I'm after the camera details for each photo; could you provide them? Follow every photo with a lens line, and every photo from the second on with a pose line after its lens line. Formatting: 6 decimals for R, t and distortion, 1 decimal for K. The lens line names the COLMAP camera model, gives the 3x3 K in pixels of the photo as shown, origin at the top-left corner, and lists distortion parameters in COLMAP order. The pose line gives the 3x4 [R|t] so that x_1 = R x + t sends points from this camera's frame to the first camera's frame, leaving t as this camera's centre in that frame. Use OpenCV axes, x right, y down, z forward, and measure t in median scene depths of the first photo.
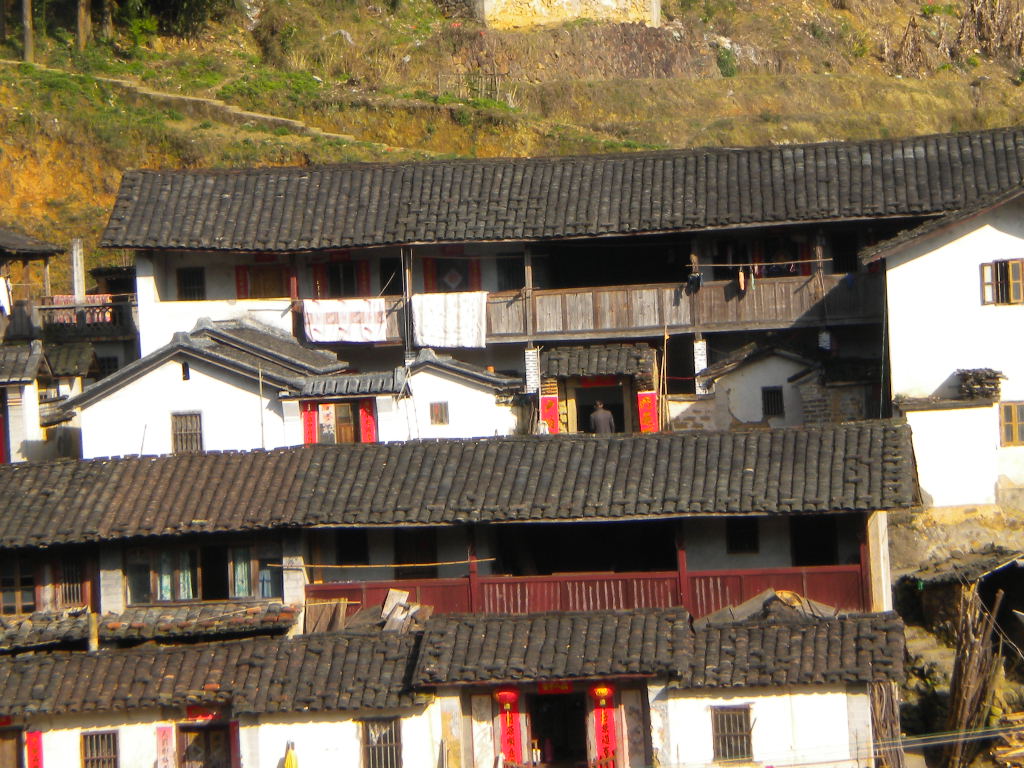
lens RADIAL K [[4365.9, 0, 514.7], [0, 4365.9, 377.4], [0, 0, 1]] dist [1.646462, 0.000000]
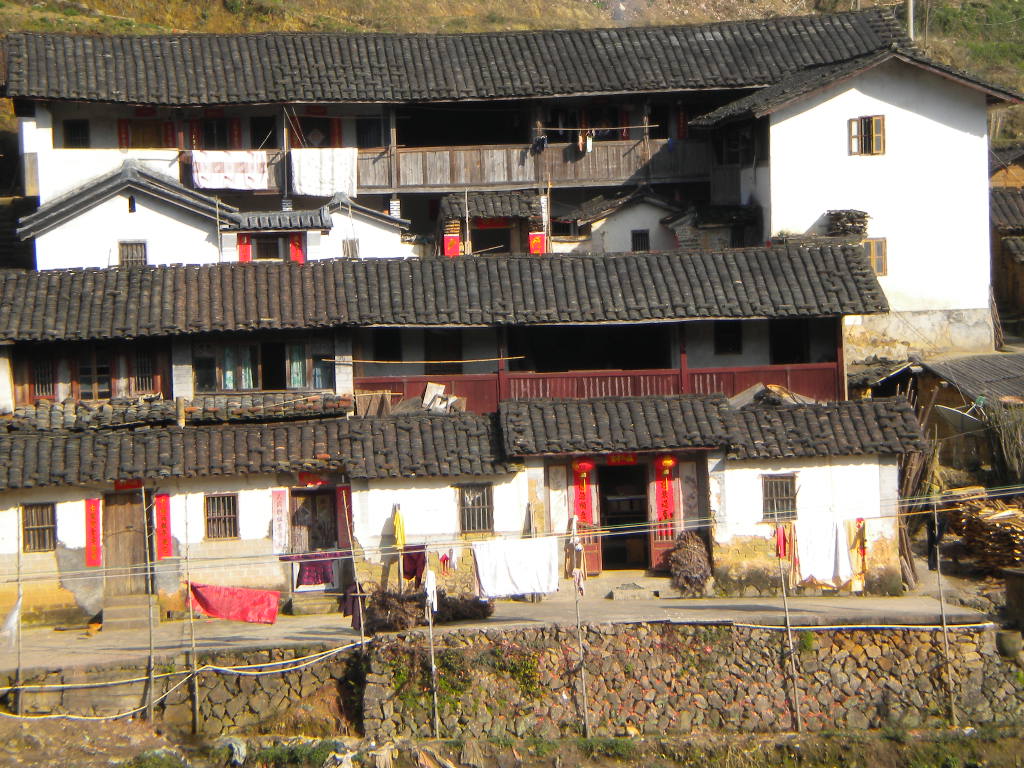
lens RADIAL K [[3780.2, 0, 511.3], [0, 3780.2, 388.0], [0, 0, 1]] dist [1.430740, 0.000000]
pose [[0.984084, 0.009075, 0.177471, -0.161633], [-0.012129, 0.999796, 0.016133, 0.029783], [-0.177289, -0.018029, 0.983994, 0.024803]]
